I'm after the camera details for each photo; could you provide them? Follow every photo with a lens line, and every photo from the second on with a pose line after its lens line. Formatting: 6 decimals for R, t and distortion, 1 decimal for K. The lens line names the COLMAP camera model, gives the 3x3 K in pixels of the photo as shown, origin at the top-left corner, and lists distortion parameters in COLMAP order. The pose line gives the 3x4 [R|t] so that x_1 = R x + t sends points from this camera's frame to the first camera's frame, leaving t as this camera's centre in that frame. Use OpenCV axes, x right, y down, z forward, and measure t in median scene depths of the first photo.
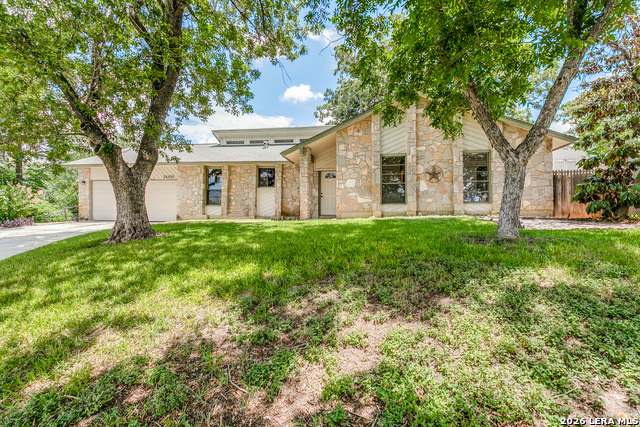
lens RADIAL K [[288.5, 0, 320.0], [0, 288.5, 213.5], [0, 0, 1]] dist [0.000586, 0.000049]
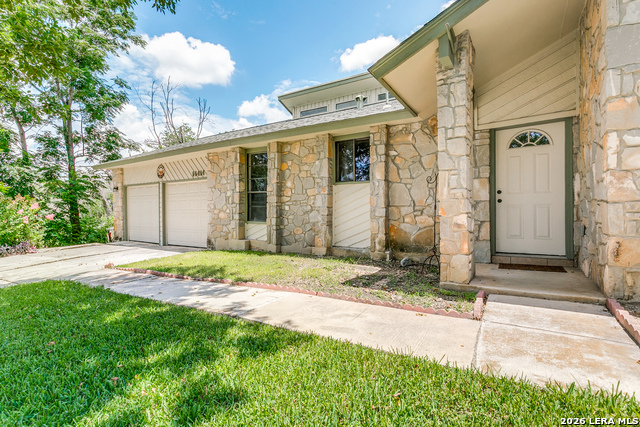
lens RADIAL K [[288.5, 0, 320.0], [0, 288.5, 213.5], [0, 0, 1]] dist [0.000586, 0.000049]
pose [[0.915737, -0.007934, -0.401700, -0.054032], [0.011862, 0.999903, 0.007292, -0.047533], [0.401603, -0.011442, 0.915742, 0.578577]]
